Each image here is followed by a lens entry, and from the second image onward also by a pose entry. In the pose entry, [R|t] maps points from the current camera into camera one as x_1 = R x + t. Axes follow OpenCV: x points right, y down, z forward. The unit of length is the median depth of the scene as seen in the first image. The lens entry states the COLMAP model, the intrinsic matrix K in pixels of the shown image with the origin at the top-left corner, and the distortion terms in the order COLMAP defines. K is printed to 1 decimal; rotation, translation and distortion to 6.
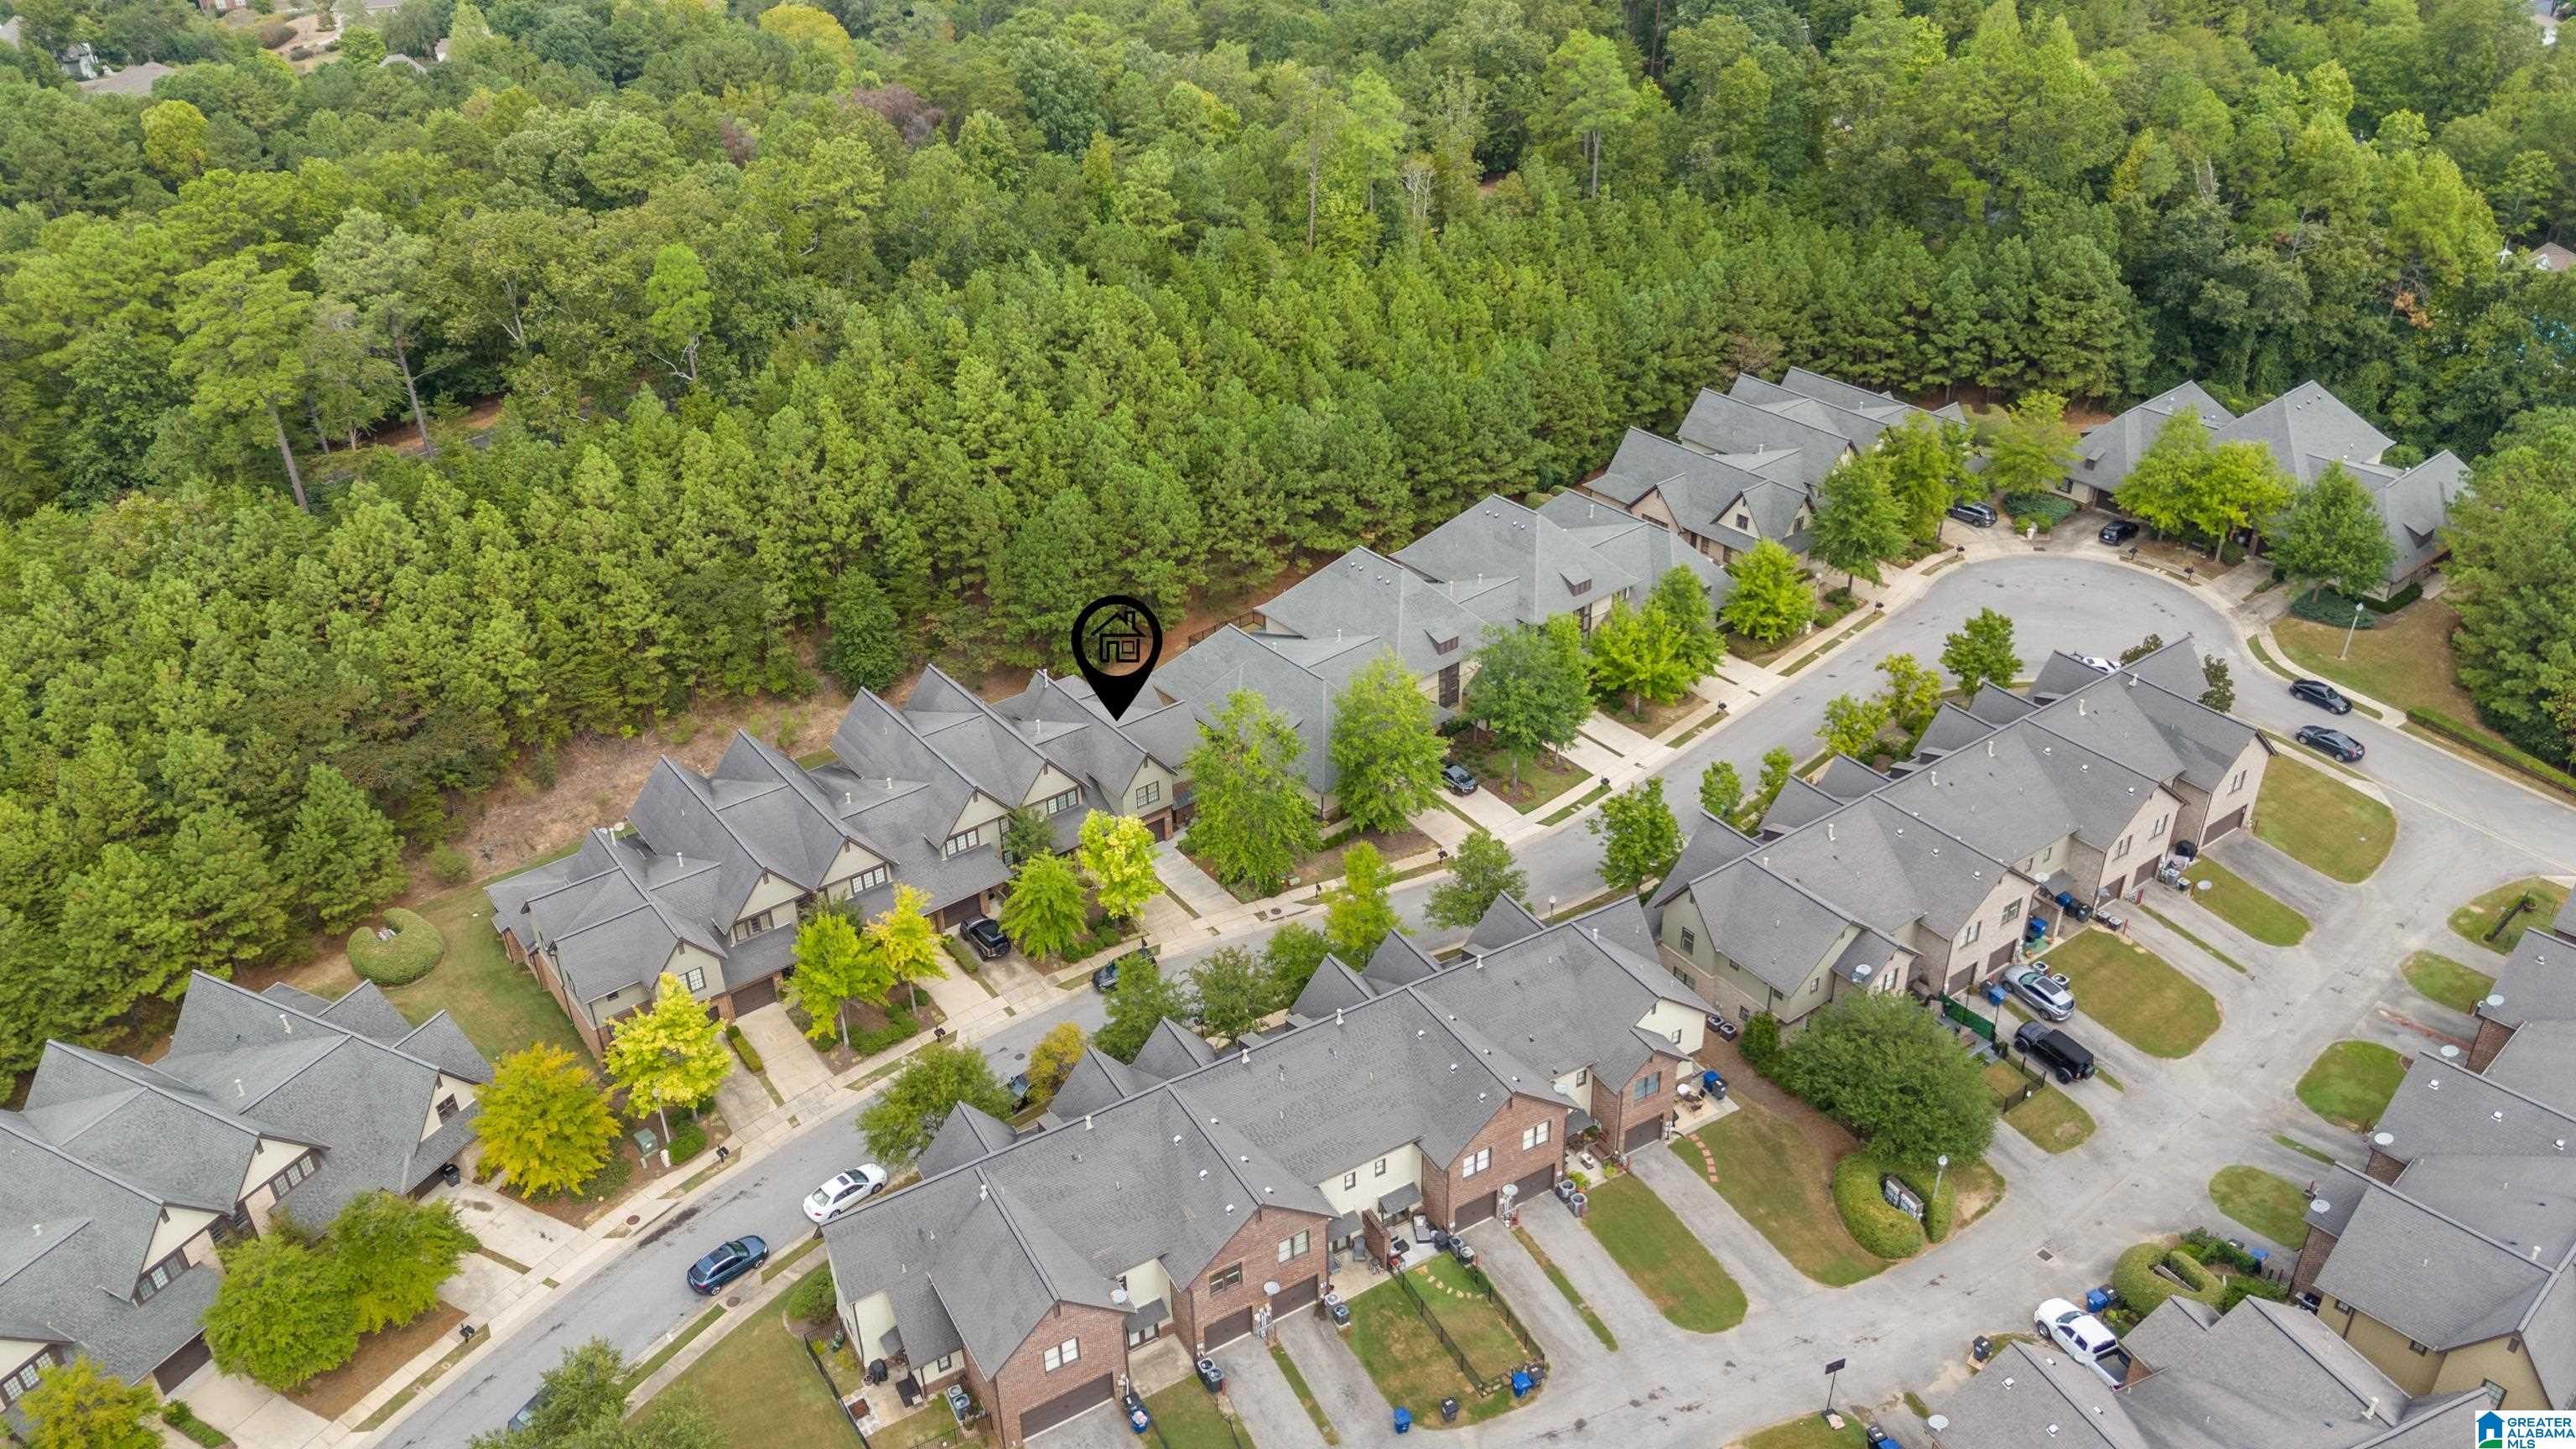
lens RADIAL K [[1806.2, 0, 1290.0], [0, 1806.2, 726.5], [0, 0, 1]] dist [0.021600, -0.015274]
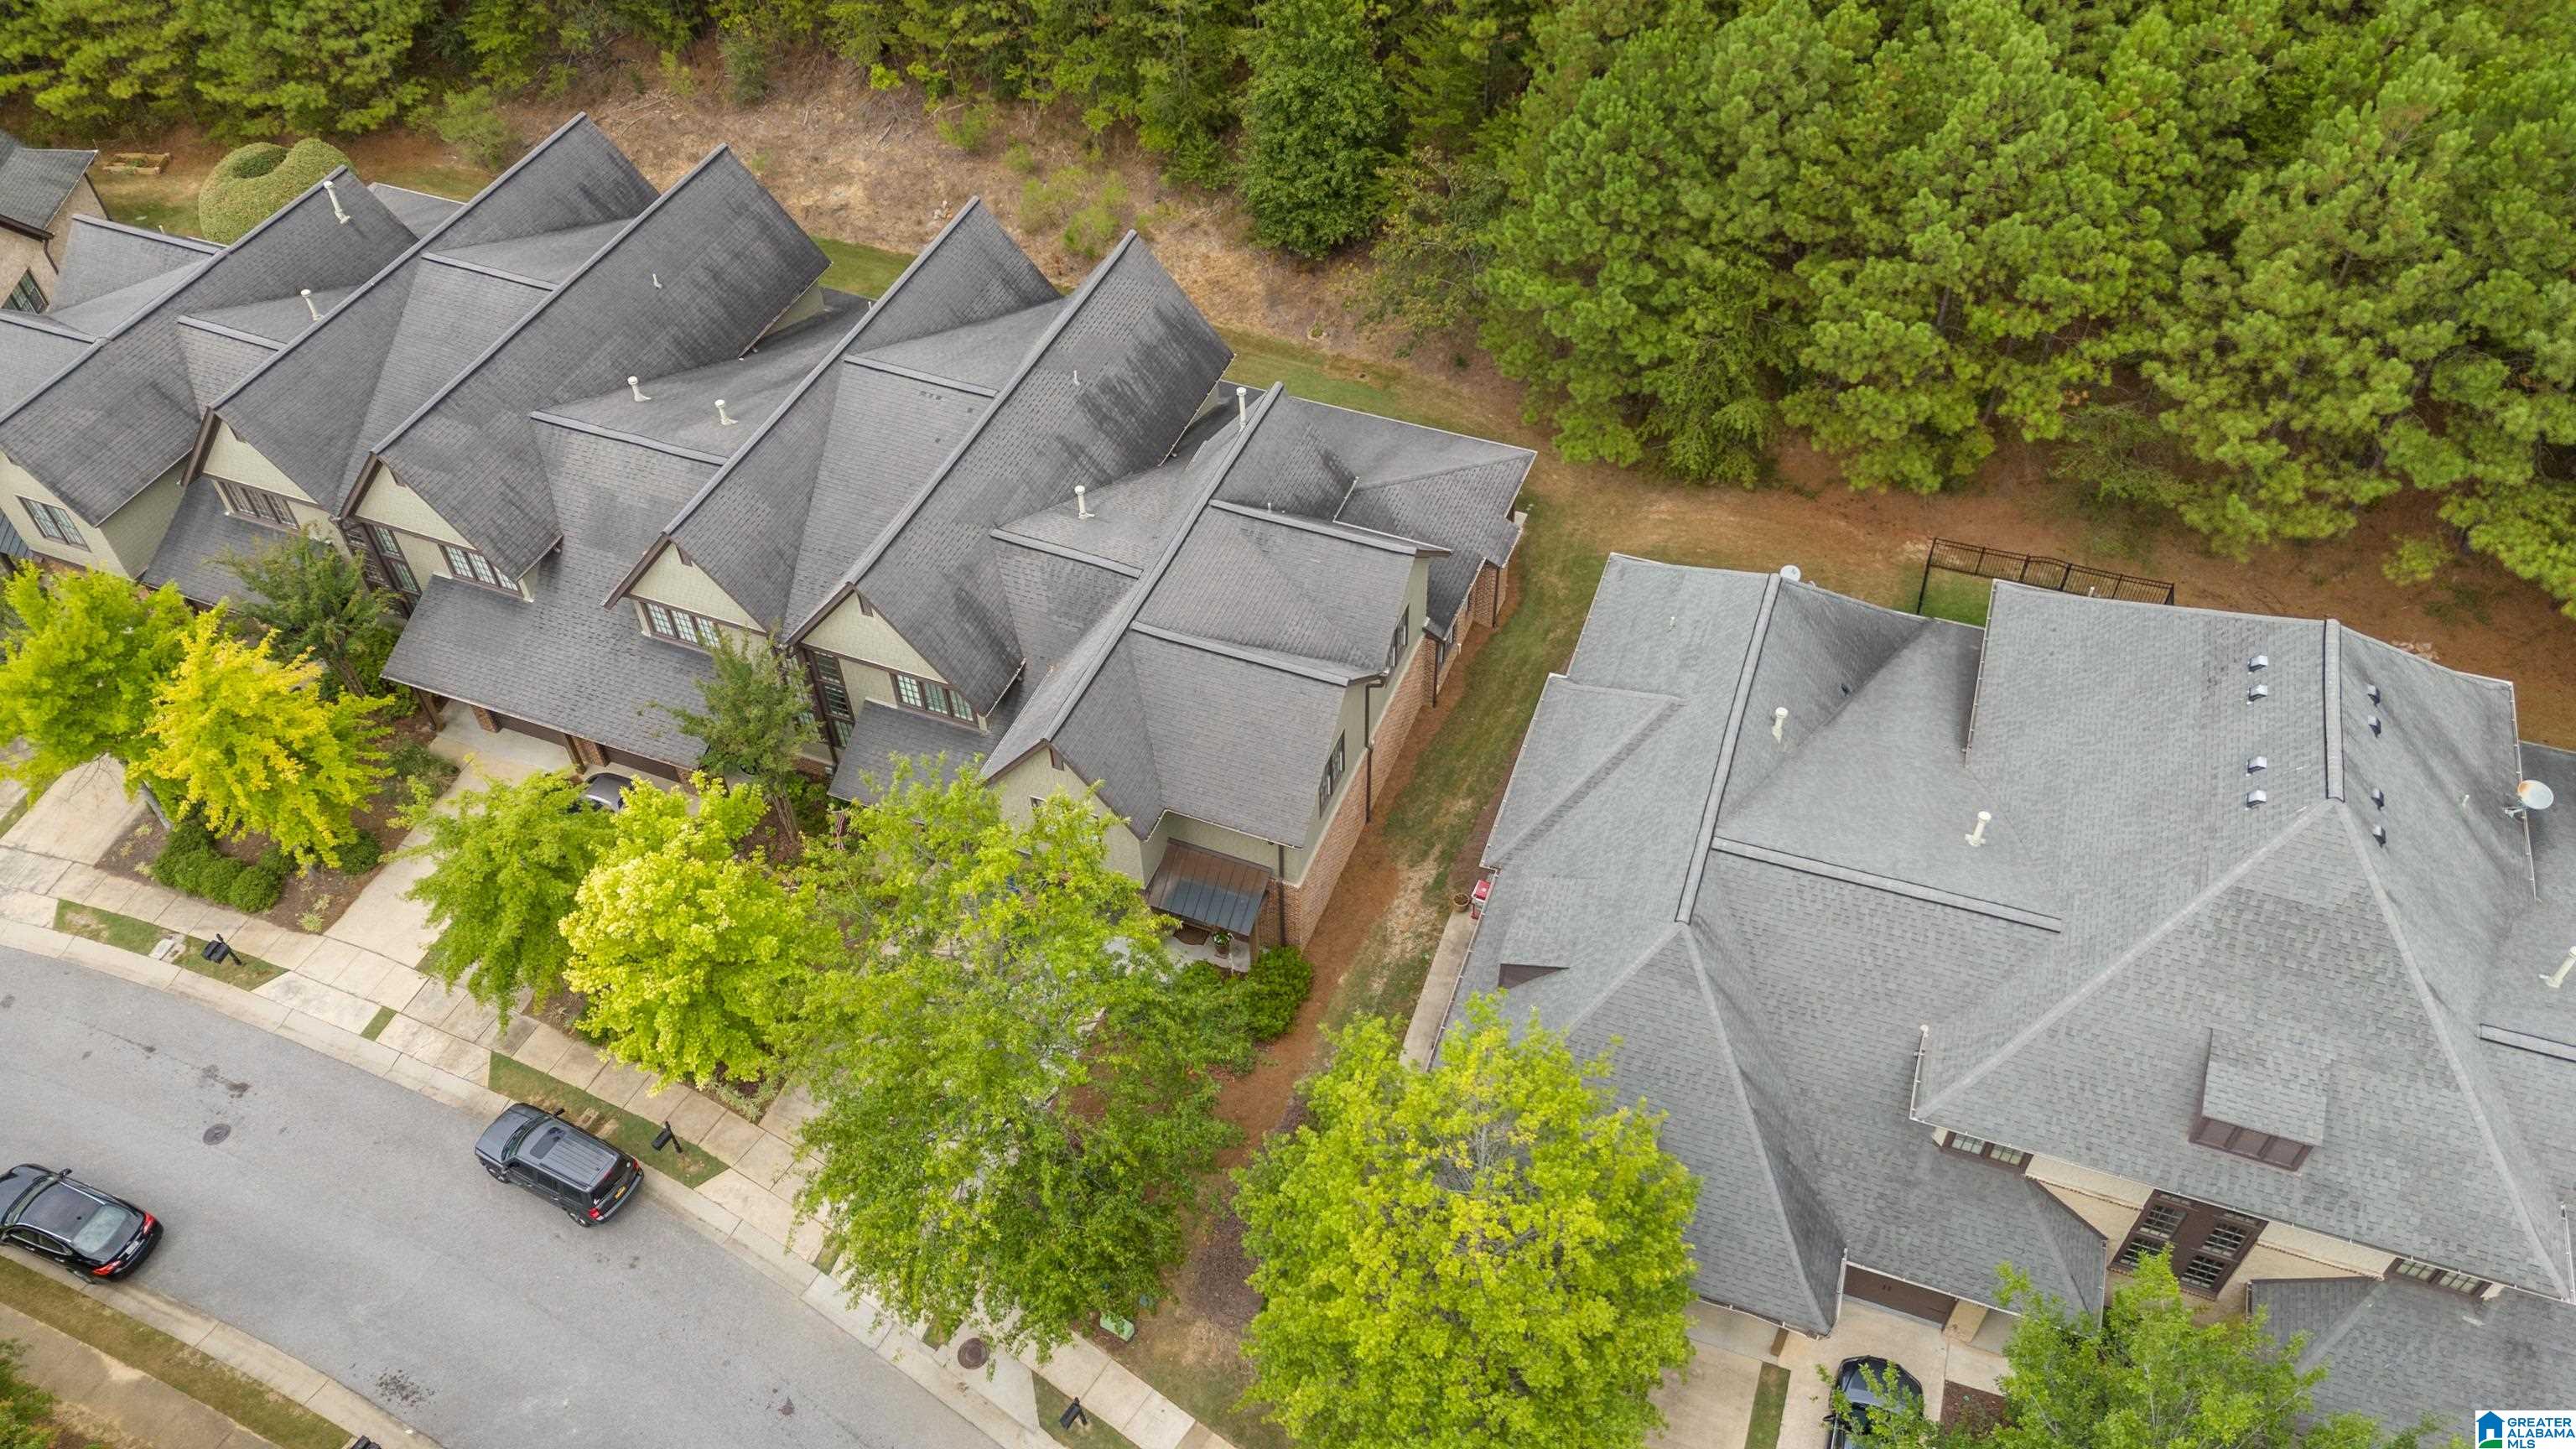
lens RADIAL K [[1806.2, 0, 1280.7], [0, 1806.2, 722.4], [0, 0, 1]] dist [0.021600, -0.015274]
pose [[0.526492, 0.621946, -0.579646, 0.095973], [-0.440112, 0.782710, 0.440075, -0.107669], [0.727398, 0.023414, 0.685816, 0.556199]]
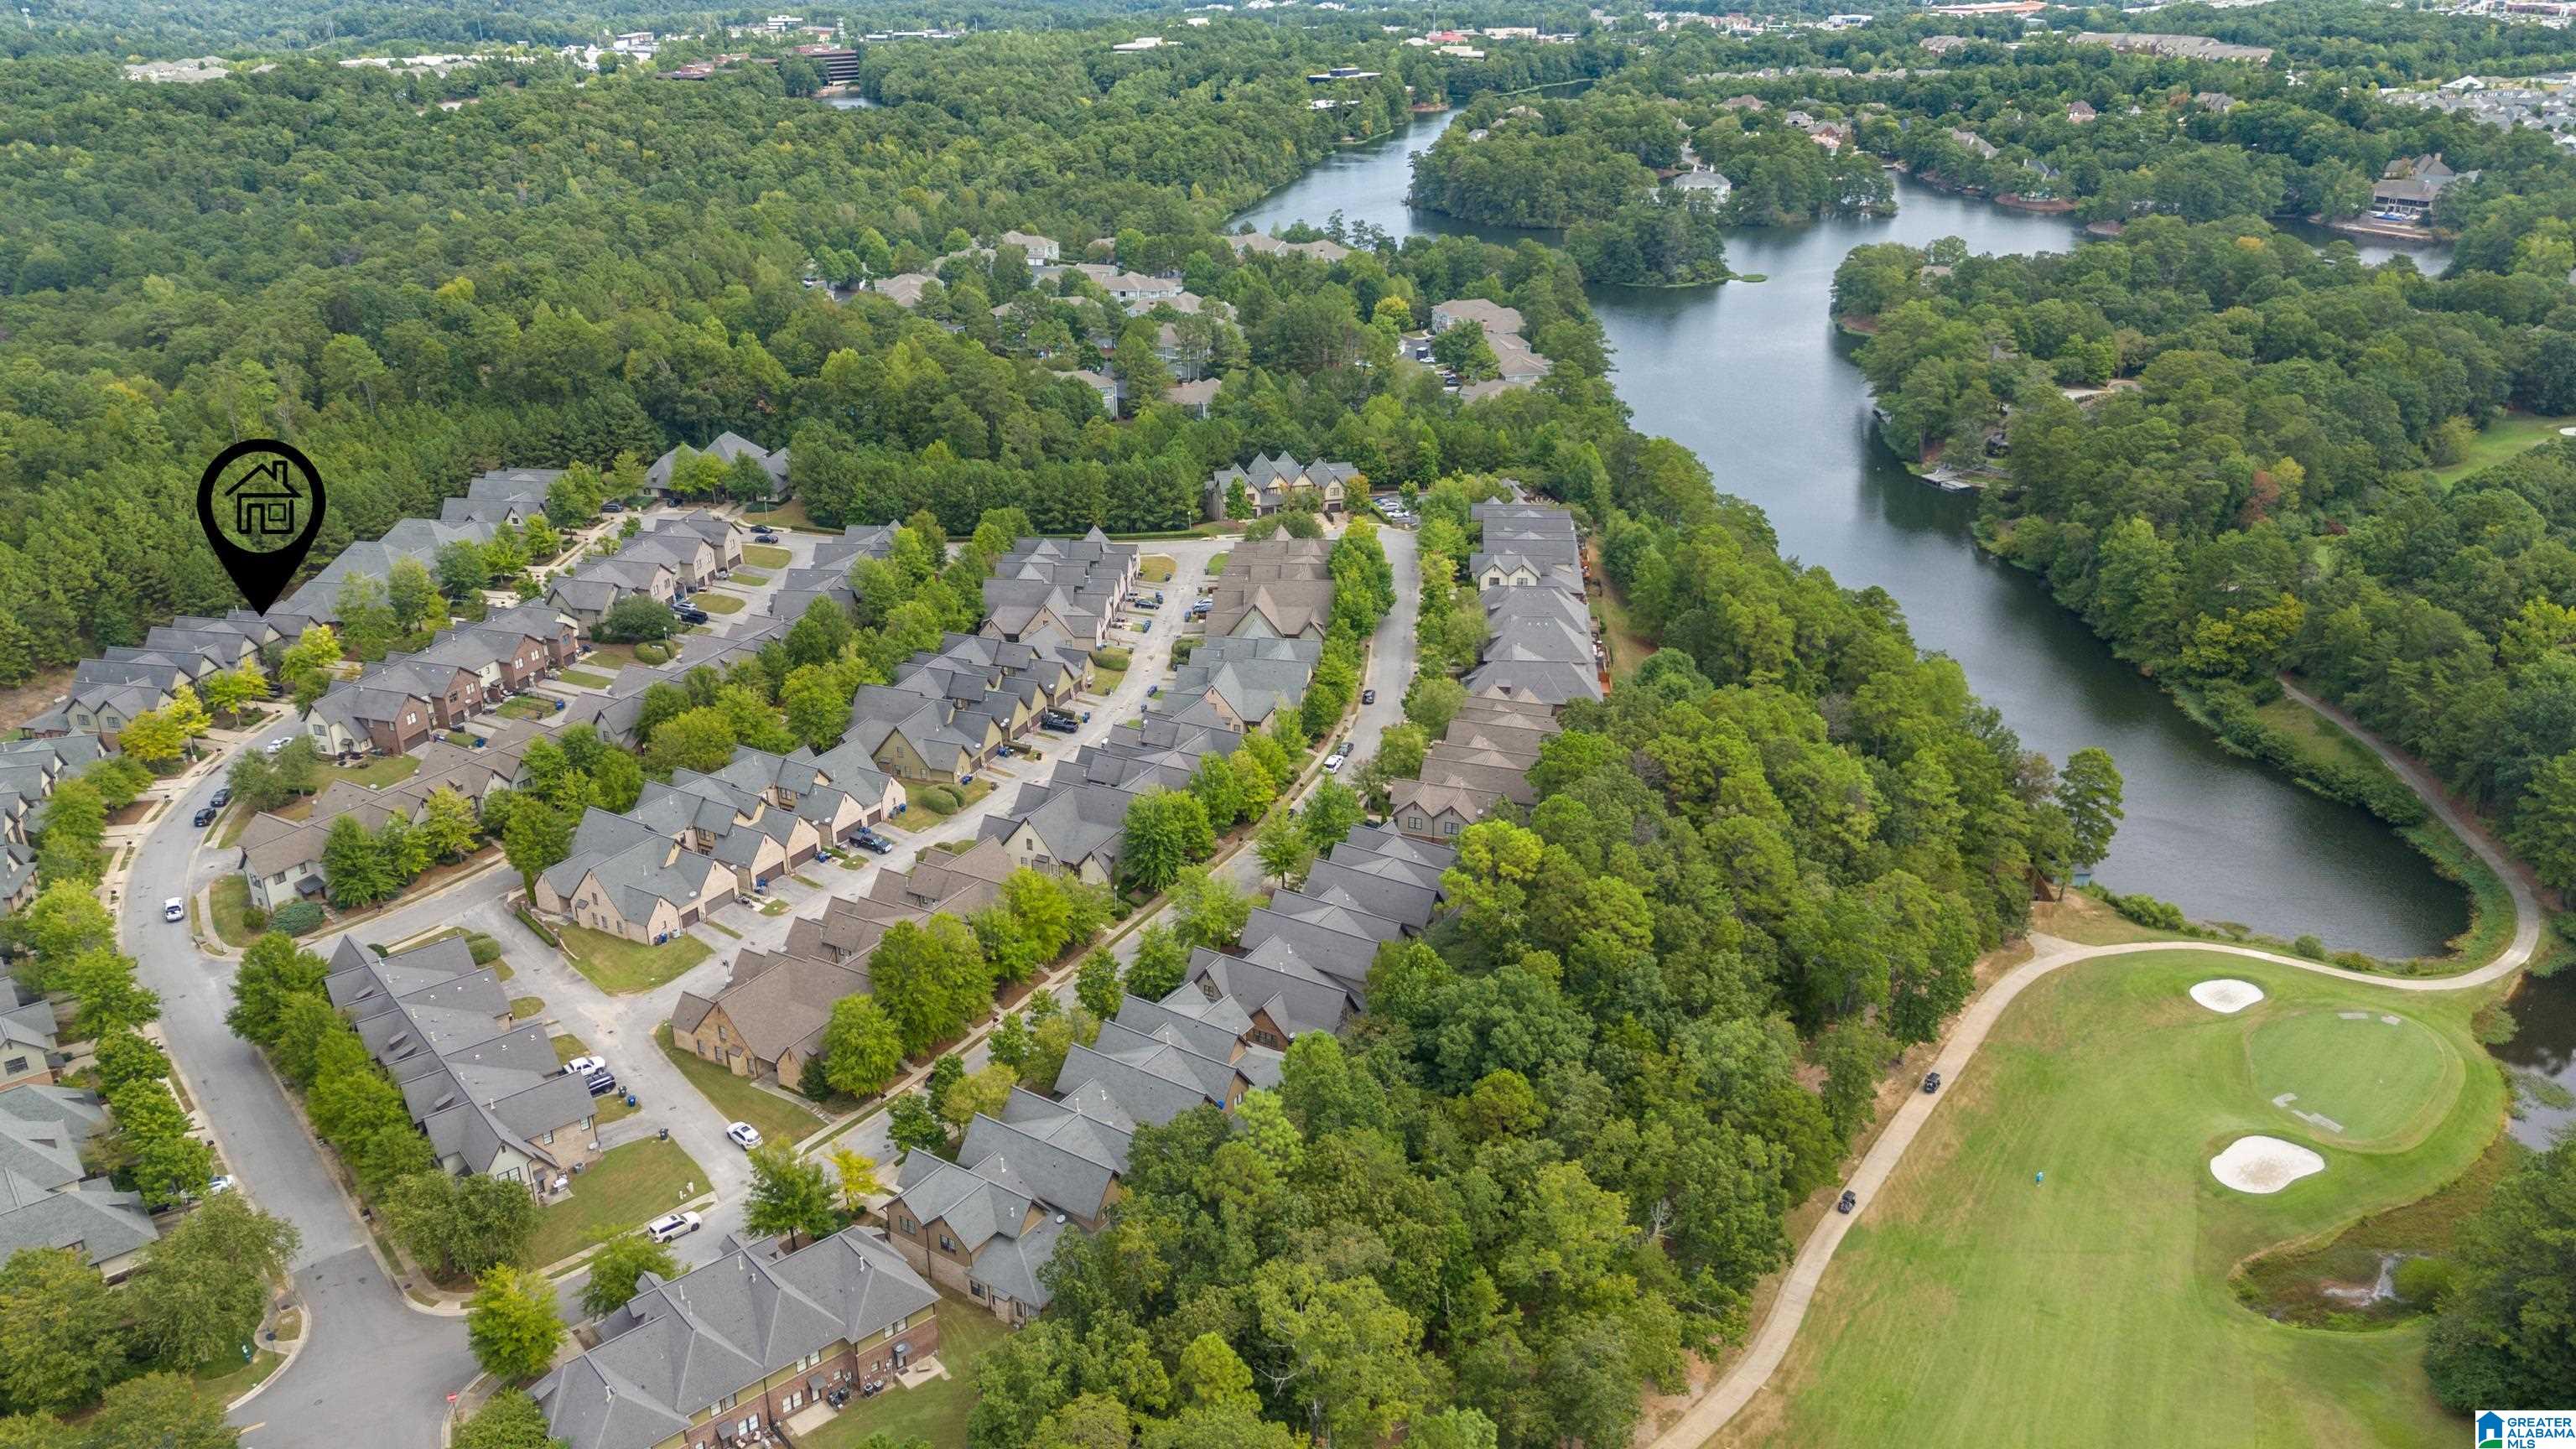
lens RADIAL K [[1806.2, 0, 1287.6], [0, 1806.2, 725.7], [0, 0, 1]] dist [0.021600, -0.015274]
pose [[0.725781, -0.247239, 0.641962, -0.522957], [0.348274, 0.936813, -0.032952, 0.495675], [-0.593251, 0.247495, 0.766028, -1.149455]]
